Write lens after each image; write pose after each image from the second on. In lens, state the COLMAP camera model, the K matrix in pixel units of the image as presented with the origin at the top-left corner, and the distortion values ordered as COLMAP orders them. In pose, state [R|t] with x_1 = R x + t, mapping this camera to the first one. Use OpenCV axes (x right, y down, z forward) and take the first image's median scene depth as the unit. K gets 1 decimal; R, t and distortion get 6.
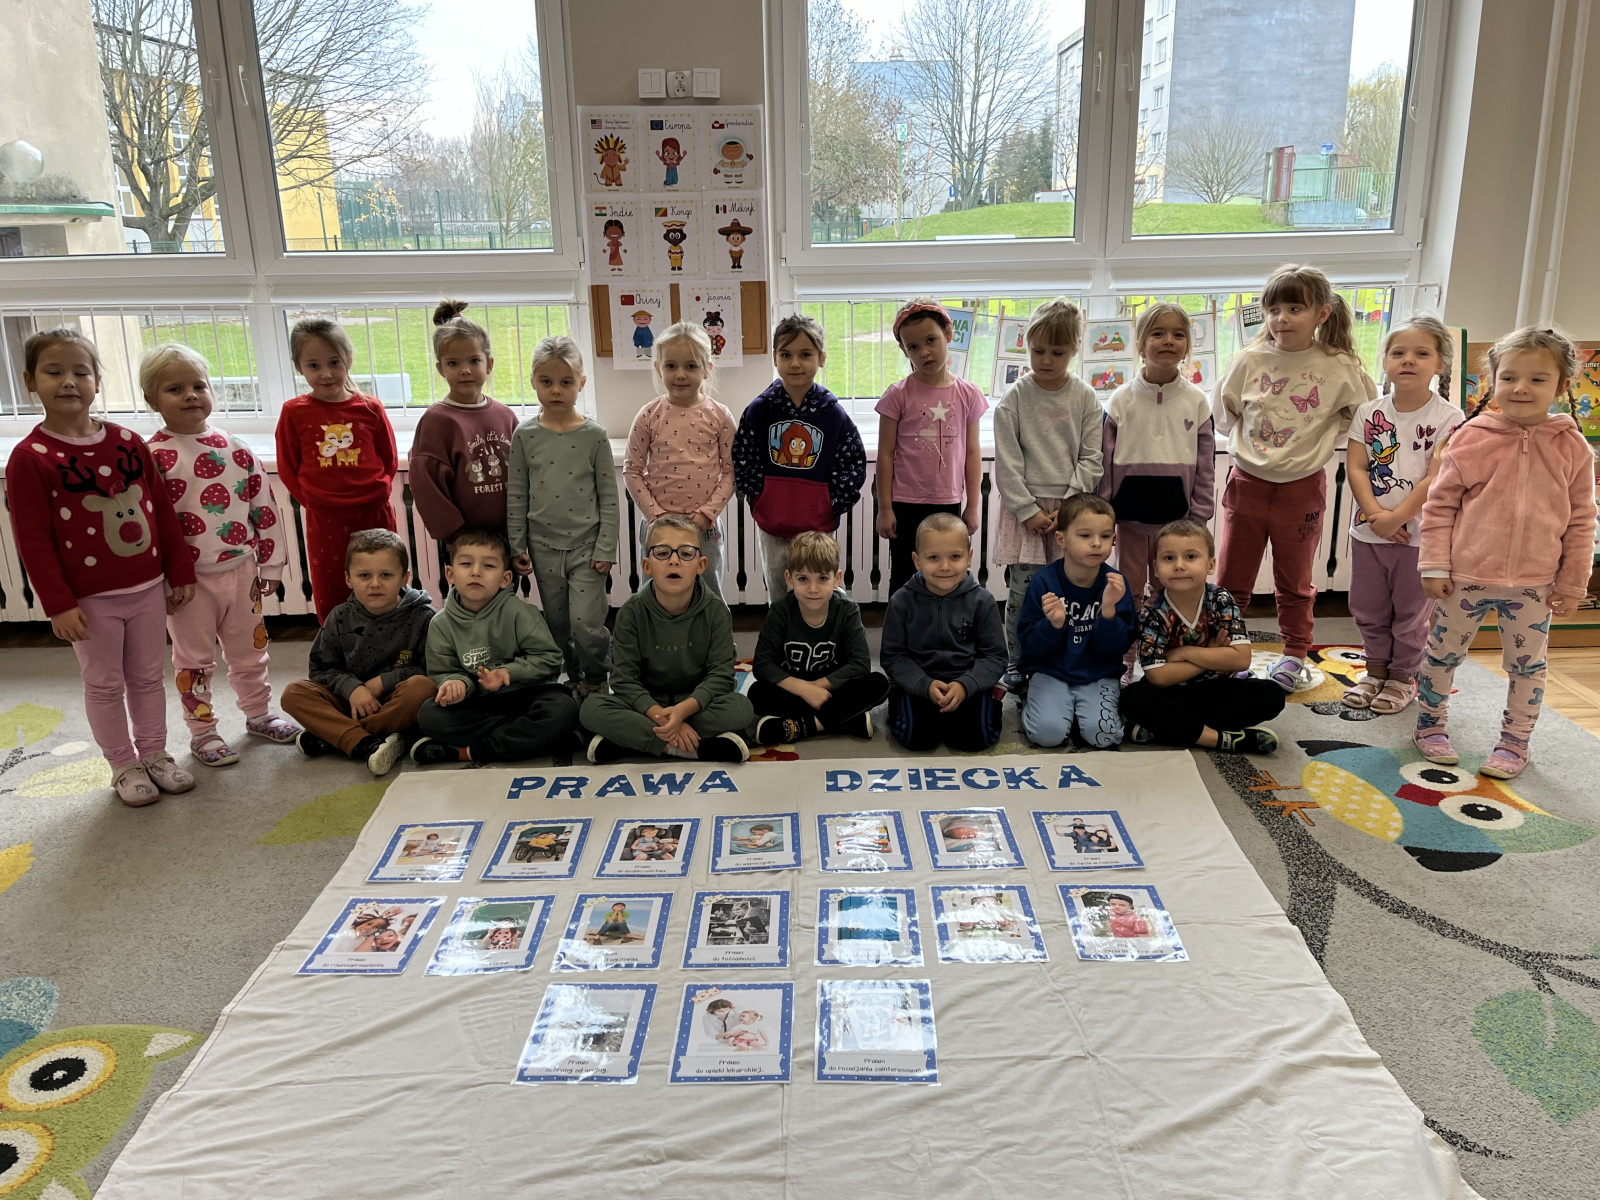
lens RADIAL K [[1258.9, 0, 806.4], [0, 1258.9, 595.9], [0, 0, 1]] dist [0.008619, 0.019418]
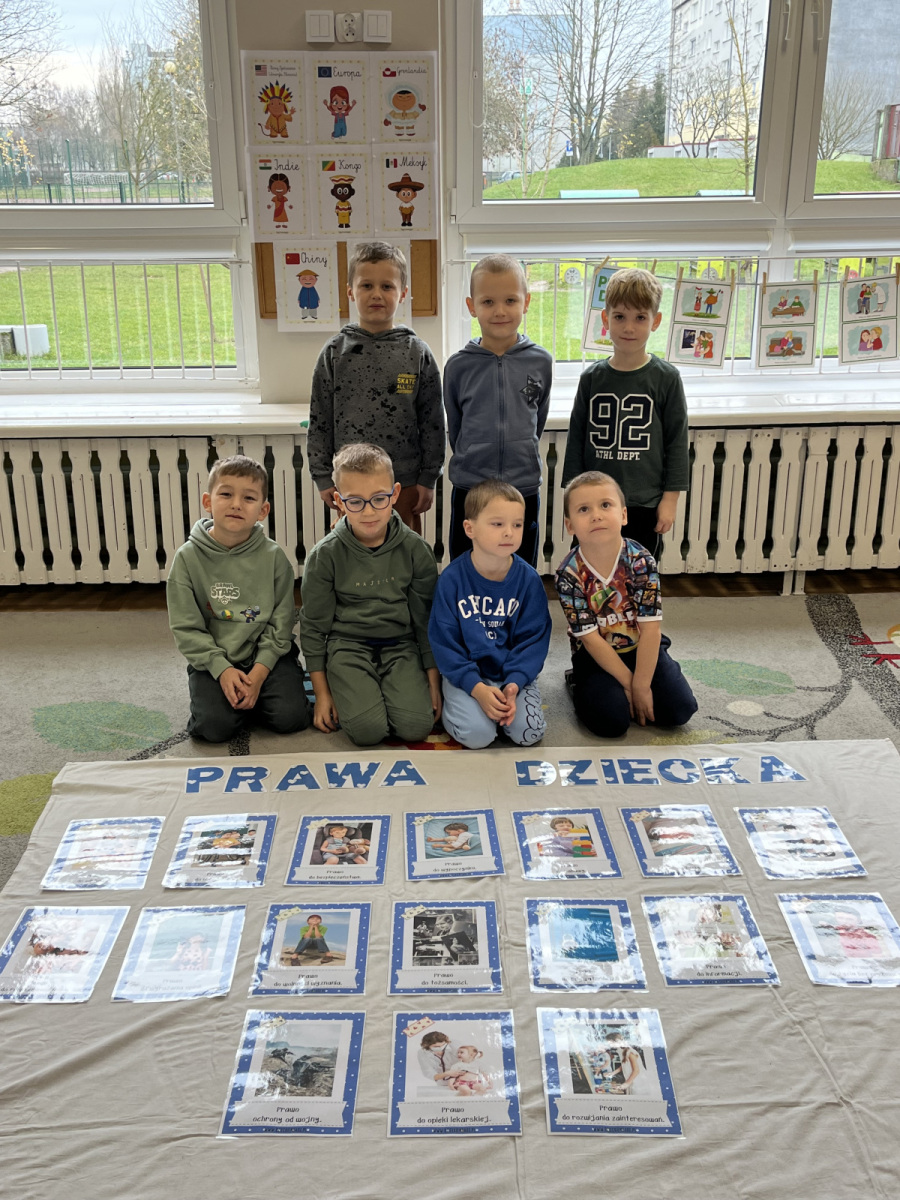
lens RADIAL K [[1194.7, 0, 444.2], [0, 1194.7, 606.4], [0, 0, 1]] dist [0.014136, 0.000000]
pose [[0.999852, 0.002505, 0.017017, -0.061116], [-0.003480, 0.998340, 0.057487, -0.034704], [-0.016845, -0.057538, 0.998201, 0.108990]]
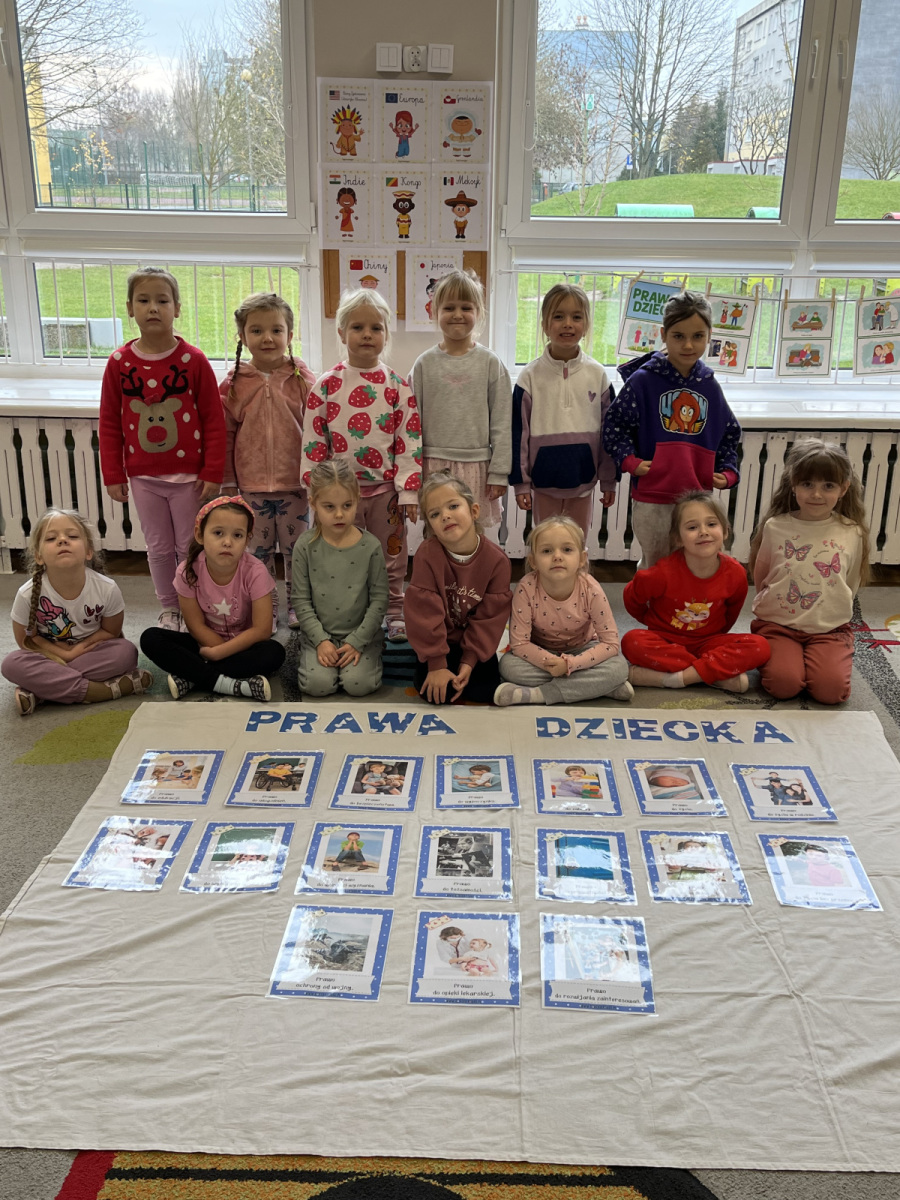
lens RADIAL K [[1168.4, 0, 453.5], [0, 1168.4, 601.4], [0, 0, 1]] dist [0.013161, 0.000000]
pose [[0.999074, 0.040228, -0.015259, -0.049664], [-0.039331, 0.997703, 0.055150, -0.013946], [0.017443, -0.054499, 0.998361, 0.002303]]
